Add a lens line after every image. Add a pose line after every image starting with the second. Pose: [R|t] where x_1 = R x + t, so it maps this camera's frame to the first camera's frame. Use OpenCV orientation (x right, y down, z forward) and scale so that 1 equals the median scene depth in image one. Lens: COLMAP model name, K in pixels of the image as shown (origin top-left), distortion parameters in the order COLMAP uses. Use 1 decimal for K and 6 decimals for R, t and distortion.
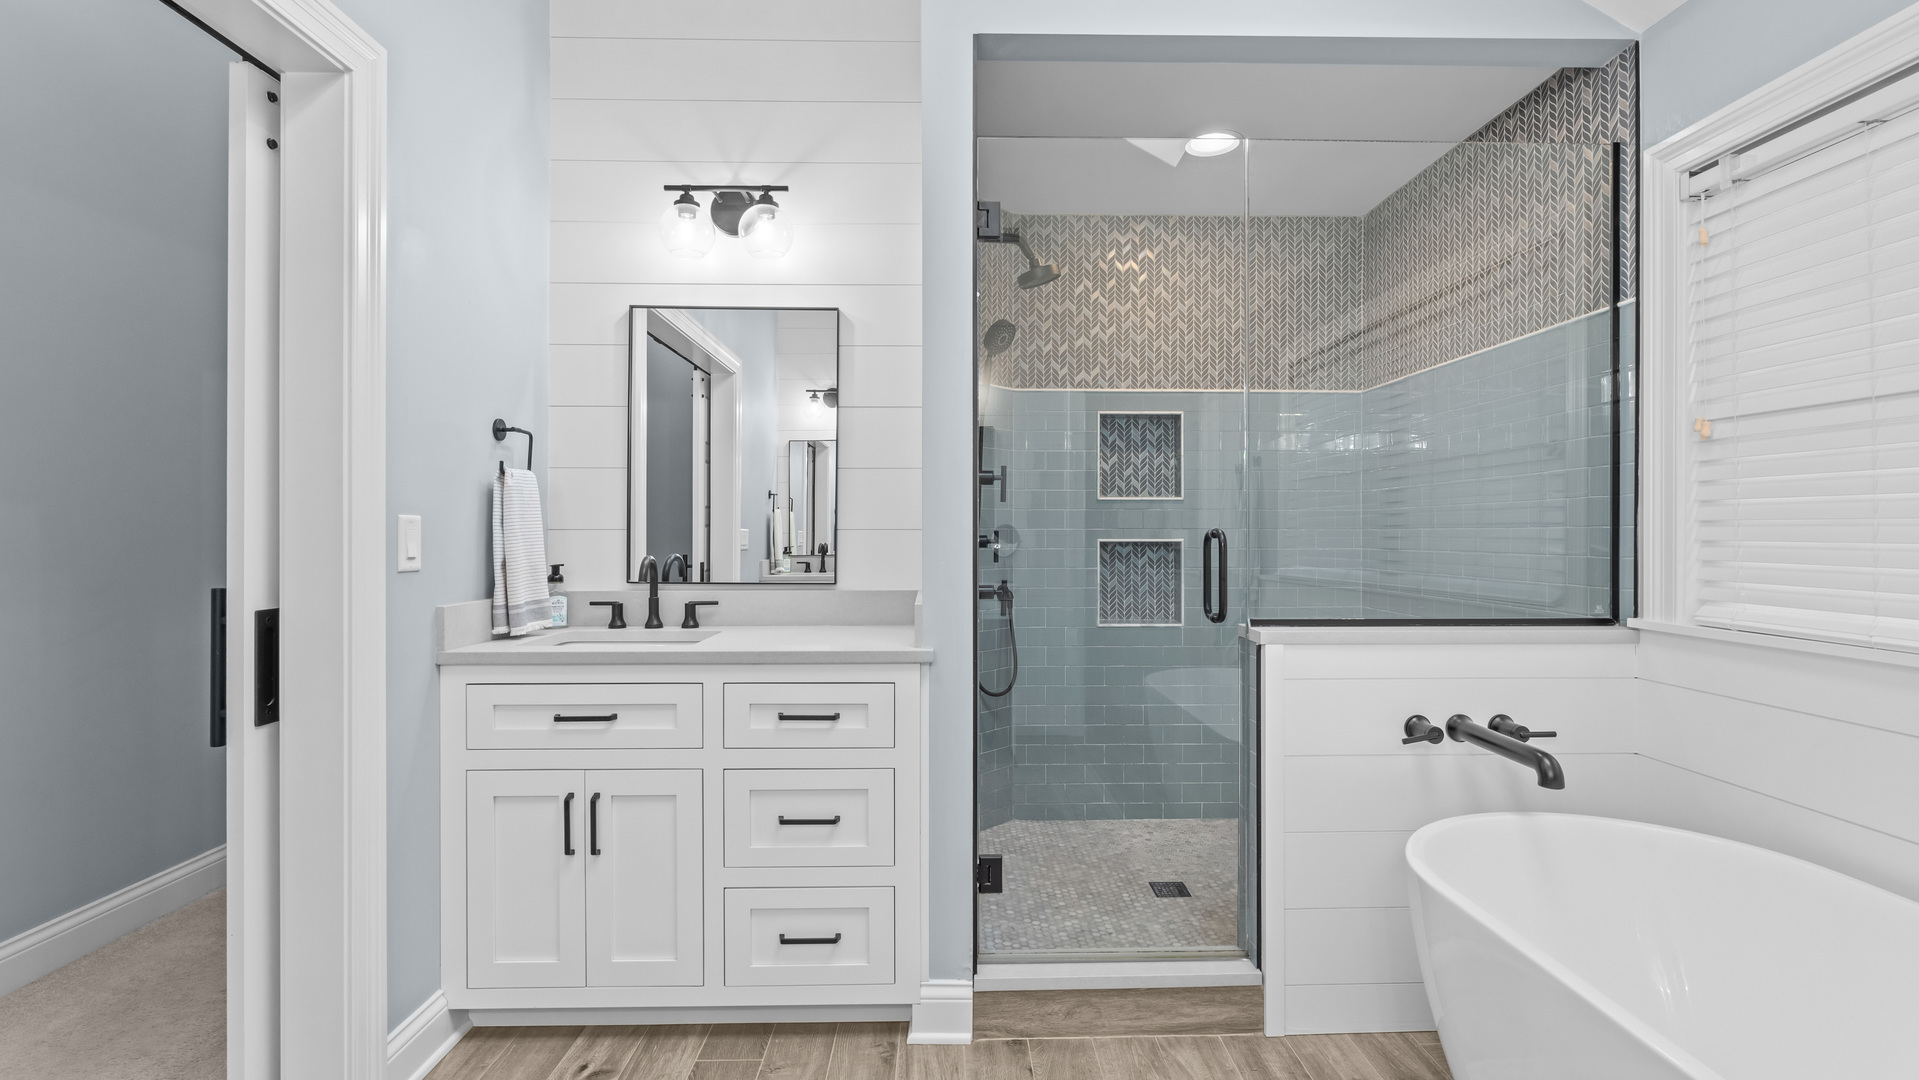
lens RADIAL K [[862.6, 0, 960.6], [0, 862.6, 528.6], [0, 0, 1]] dist [-0.002962, 0.000554]
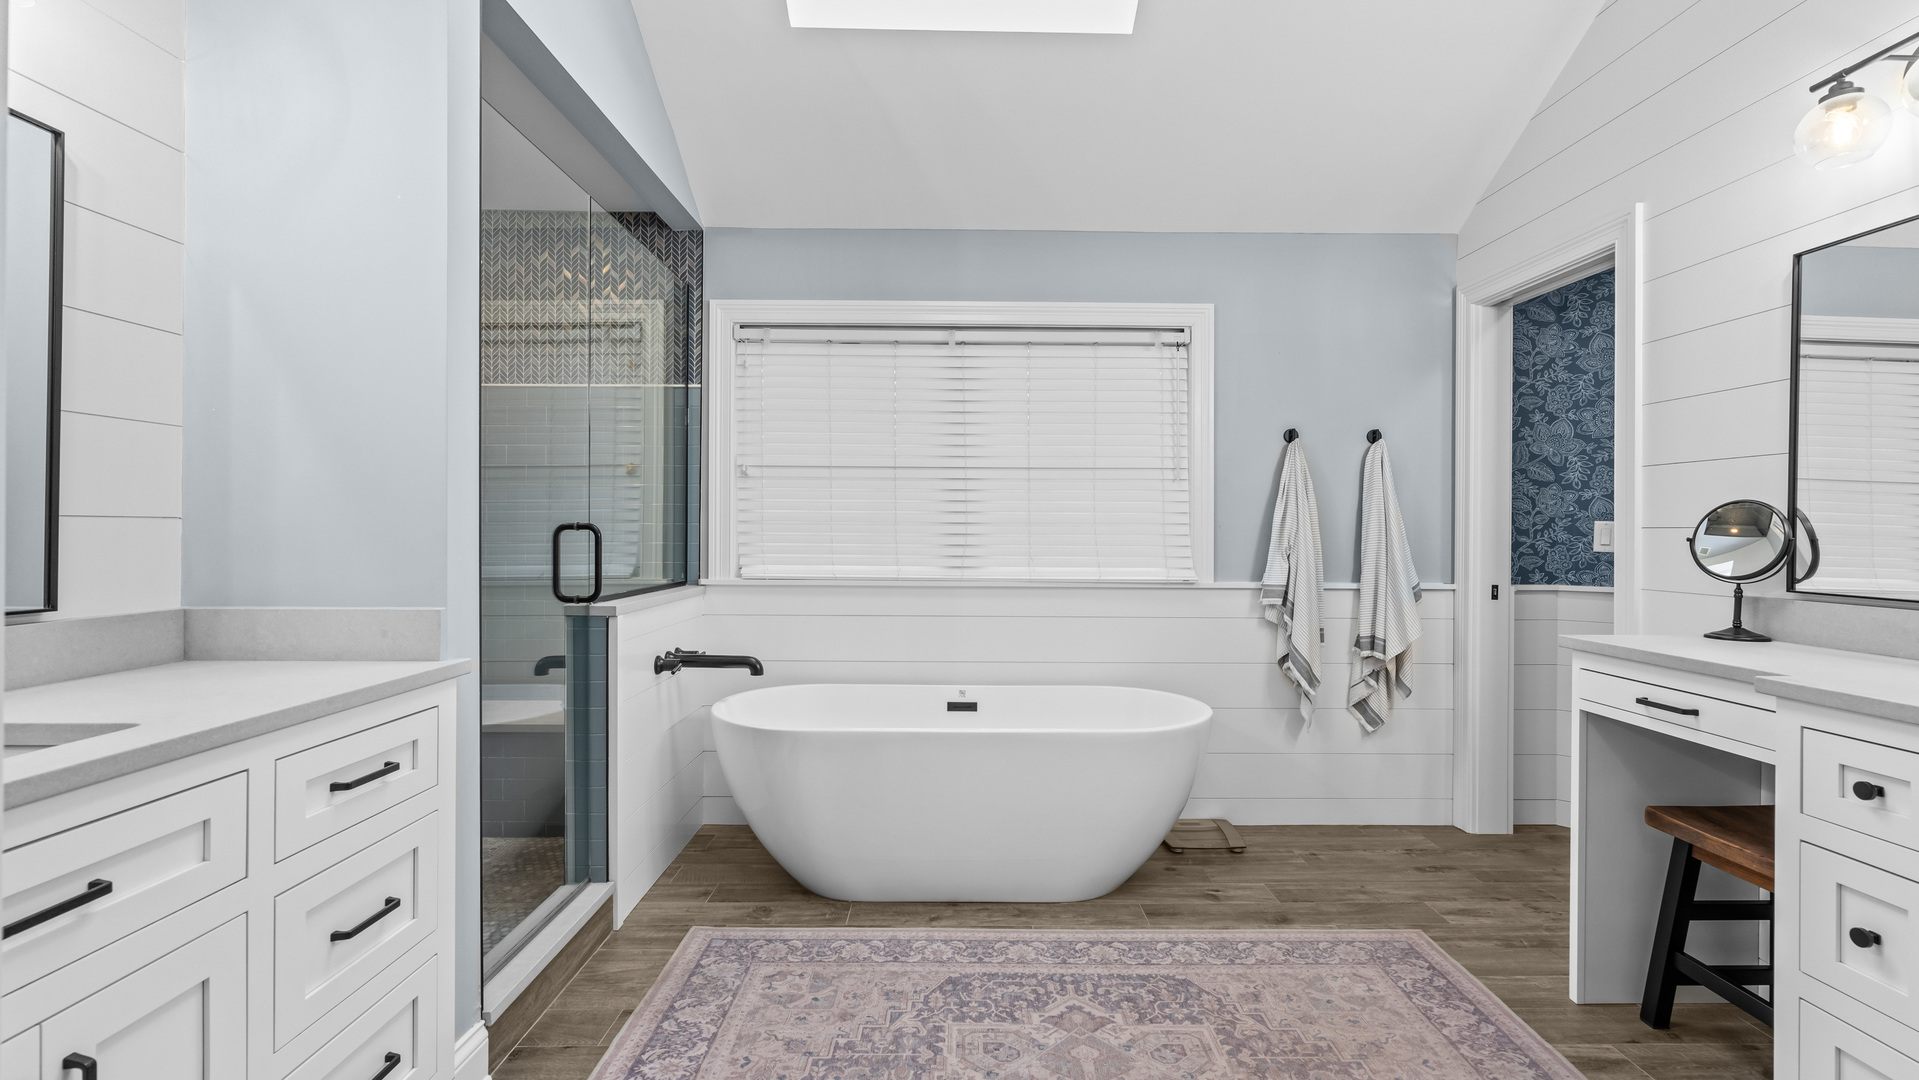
lens RADIAL K [[862.6, 0, 960.6], [0, 862.6, 528.6], [0, 0, 1]] dist [-0.002962, 0.000554]
pose [[0.018786, 0.002901, 0.999819, -0.879863], [-0.006645, 0.999974, -0.002777, 0.008742], [-0.999801, -0.006591, 0.018804, 0.481886]]
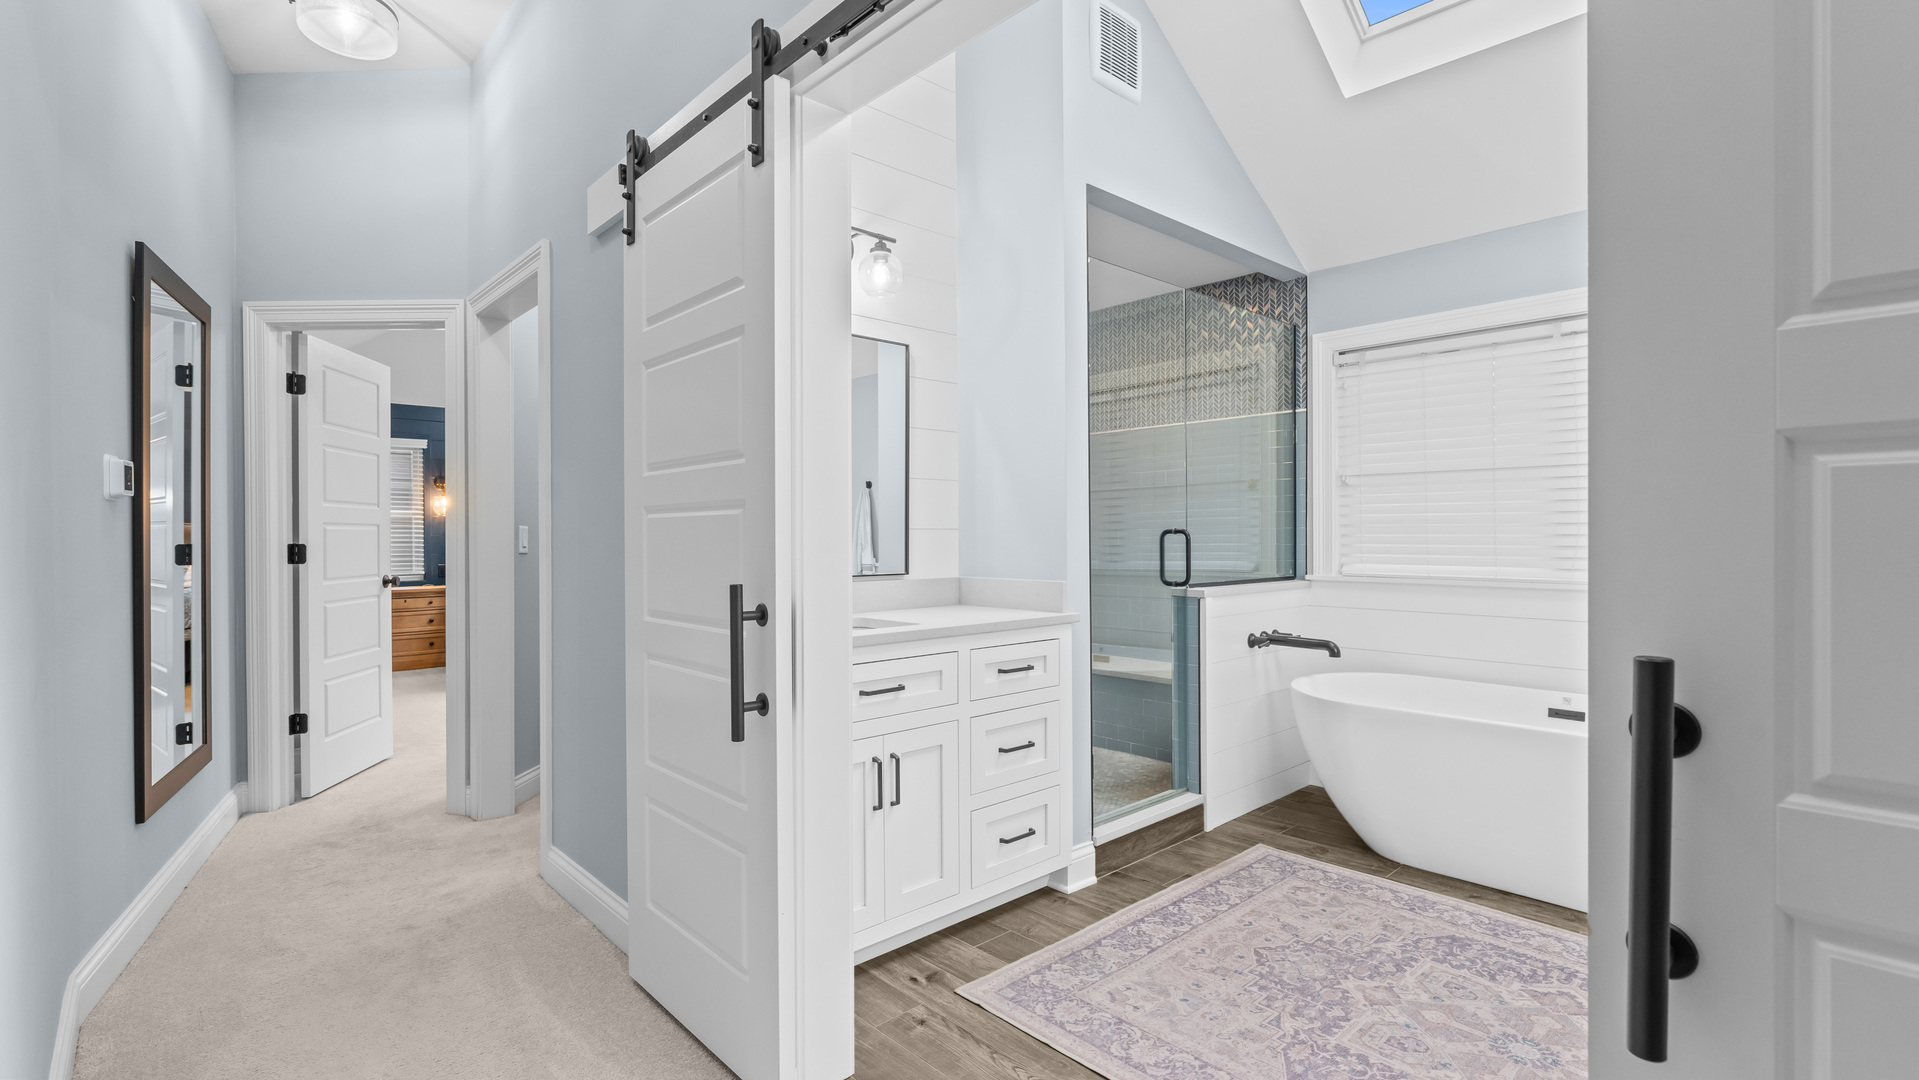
lens RADIAL K [[873.3, 0, 968.0], [0, 873.3, 535.7], [0, 0, 1]] dist [-0.002945, -0.000149]
pose [[0.746687, -0.004021, 0.665164, -1.110522], [0.002448, 0.999992, 0.003296, 0.007862], [-0.665171, -0.000833, 0.746690, 0.045455]]
